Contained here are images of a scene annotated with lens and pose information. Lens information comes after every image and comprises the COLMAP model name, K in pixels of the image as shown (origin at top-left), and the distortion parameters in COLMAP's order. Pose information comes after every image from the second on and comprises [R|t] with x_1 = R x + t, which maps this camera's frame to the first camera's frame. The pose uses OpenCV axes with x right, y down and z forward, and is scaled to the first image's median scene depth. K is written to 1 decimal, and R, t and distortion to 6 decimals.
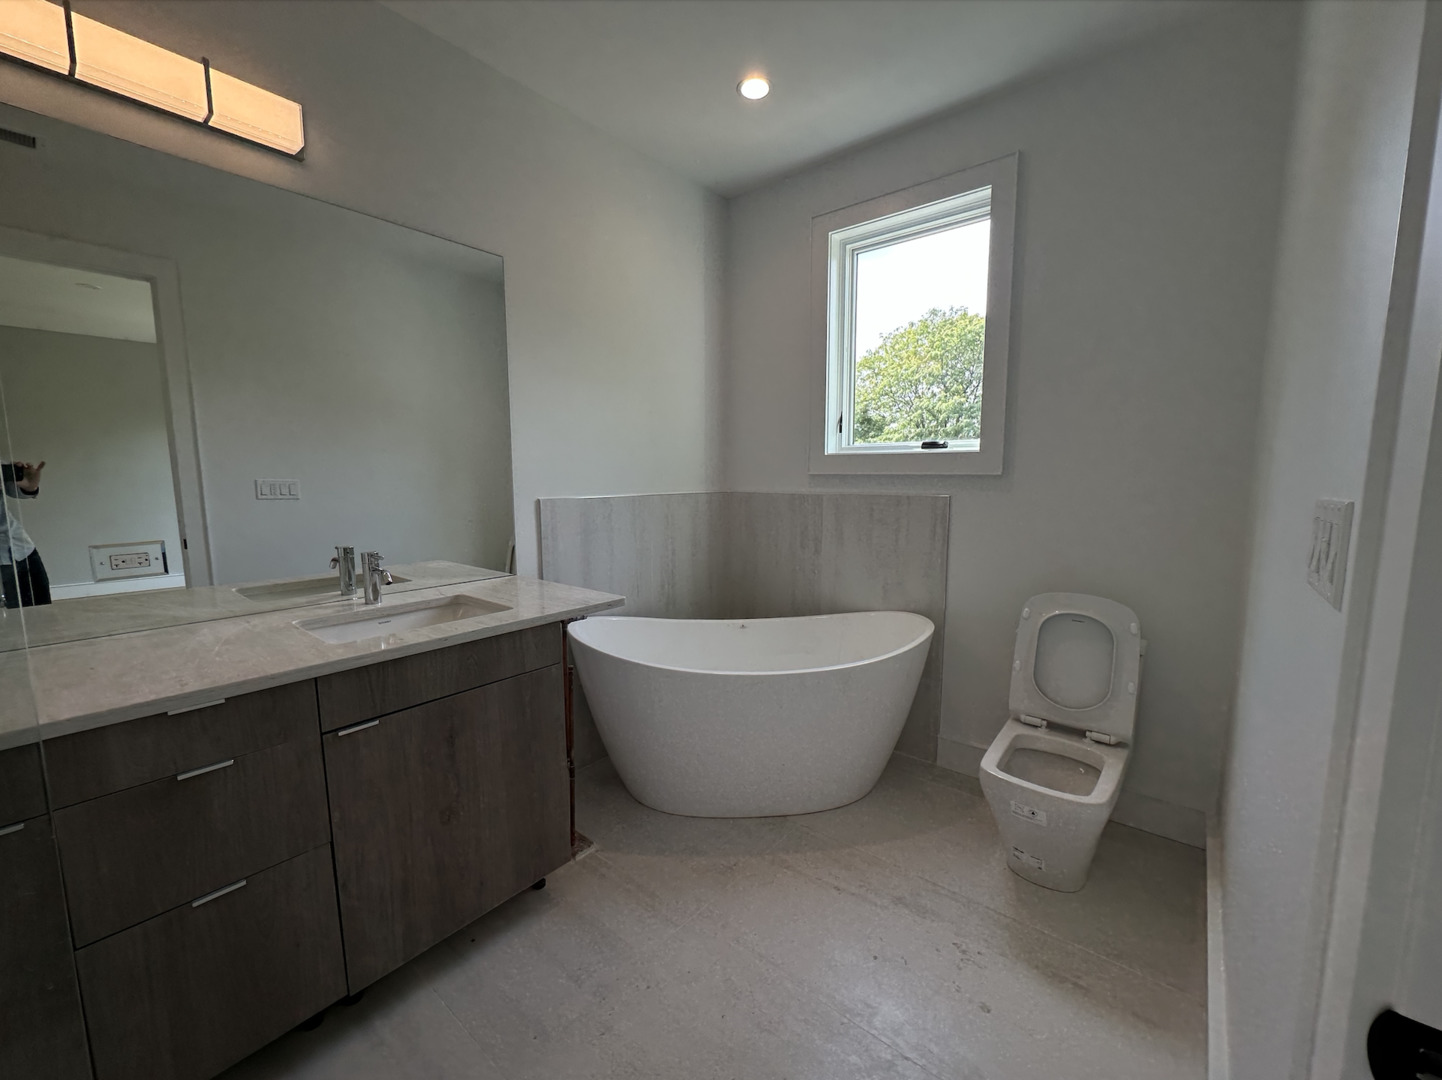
lens RADIAL K [[579.8, 0, 721.0], [0, 579.8, 540.0], [0, 0, 1]] dist [-0.001824, -0.000119]
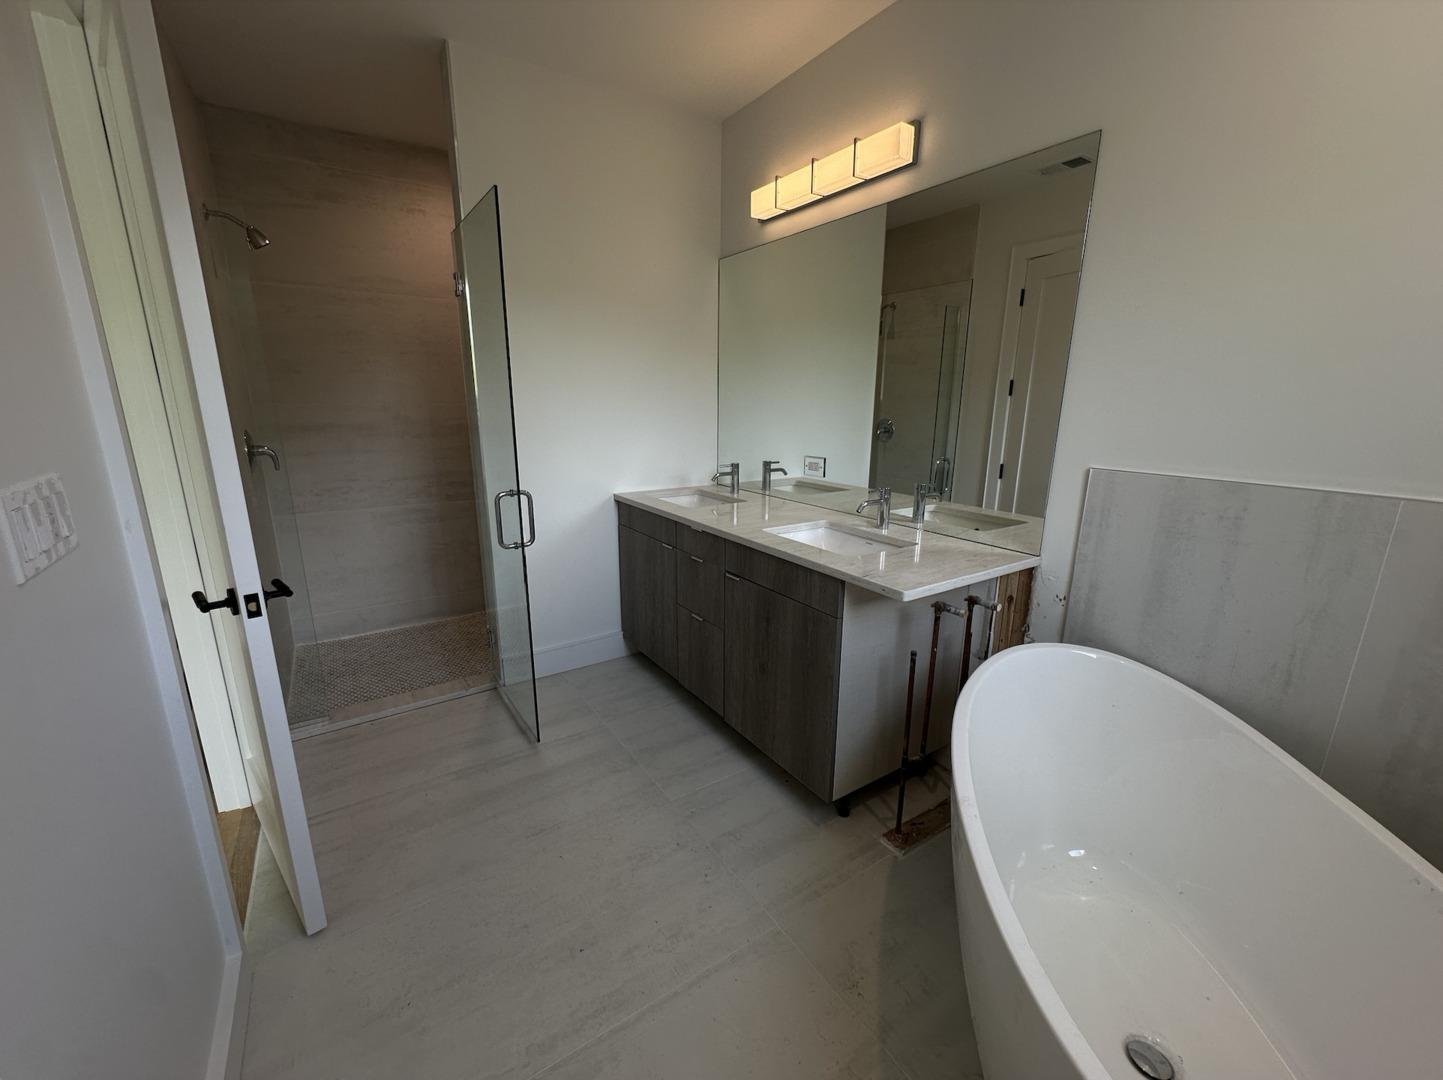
lens RADIAL K [[580.2, 0, 721.5], [0, 580.2, 540.0], [0, 0, 1]] dist [-0.001824, -0.000119]
pose [[-0.281104, 0.223169, -0.933368, 0.731962], [-0.119650, 0.956847, 0.264818, -0.173062], [0.952189, 0.186119, -0.242272, 1.073192]]
